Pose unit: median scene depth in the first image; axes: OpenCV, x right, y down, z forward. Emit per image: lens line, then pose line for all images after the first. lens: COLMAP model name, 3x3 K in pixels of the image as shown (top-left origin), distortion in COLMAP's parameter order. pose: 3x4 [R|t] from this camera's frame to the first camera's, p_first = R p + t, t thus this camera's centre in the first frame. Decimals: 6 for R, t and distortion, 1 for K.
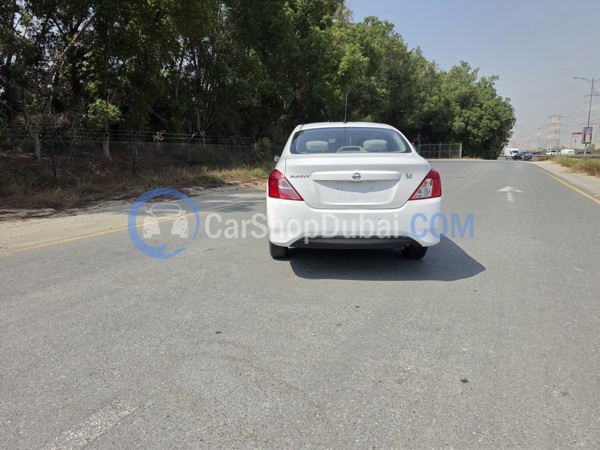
lens RADIAL K [[408.8, 0, 293.4], [0, 408.8, 232.2], [0, 0, 1]] dist [0.028754, -0.058951]
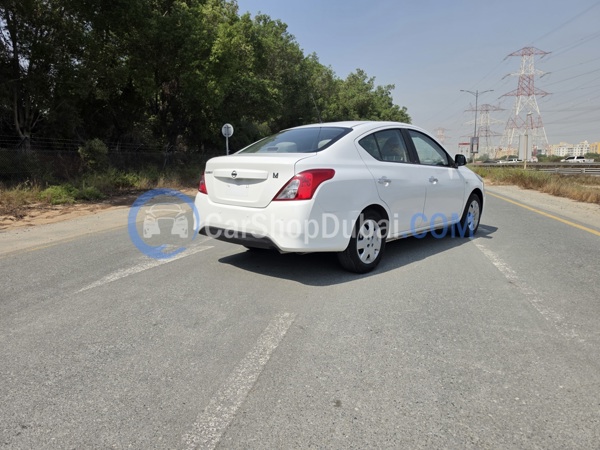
lens RADIAL K [[408.8, 0, 289.0], [0, 408.8, 228.5], [0, 0, 1]] dist [0.028754, -0.058951]
pose [[0.977557, -0.035470, 0.207666, 0.039959], [0.042508, 0.998660, -0.029526, -0.019803], [-0.206340, 0.037691, 0.977754, 0.110009]]
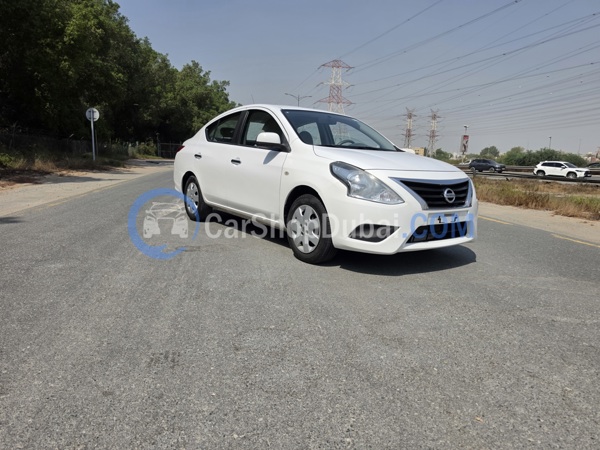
lens RADIAL K [[408.8, 0, 305.4], [0, 408.8, 235.1], [0, 0, 1]] dist [0.028754, -0.058951]
pose [[0.789294, -0.077934, 0.609049, -0.011771], [0.076050, 0.996683, 0.028979, -0.009845], [-0.609288, 0.023445, 0.792603, 0.073243]]
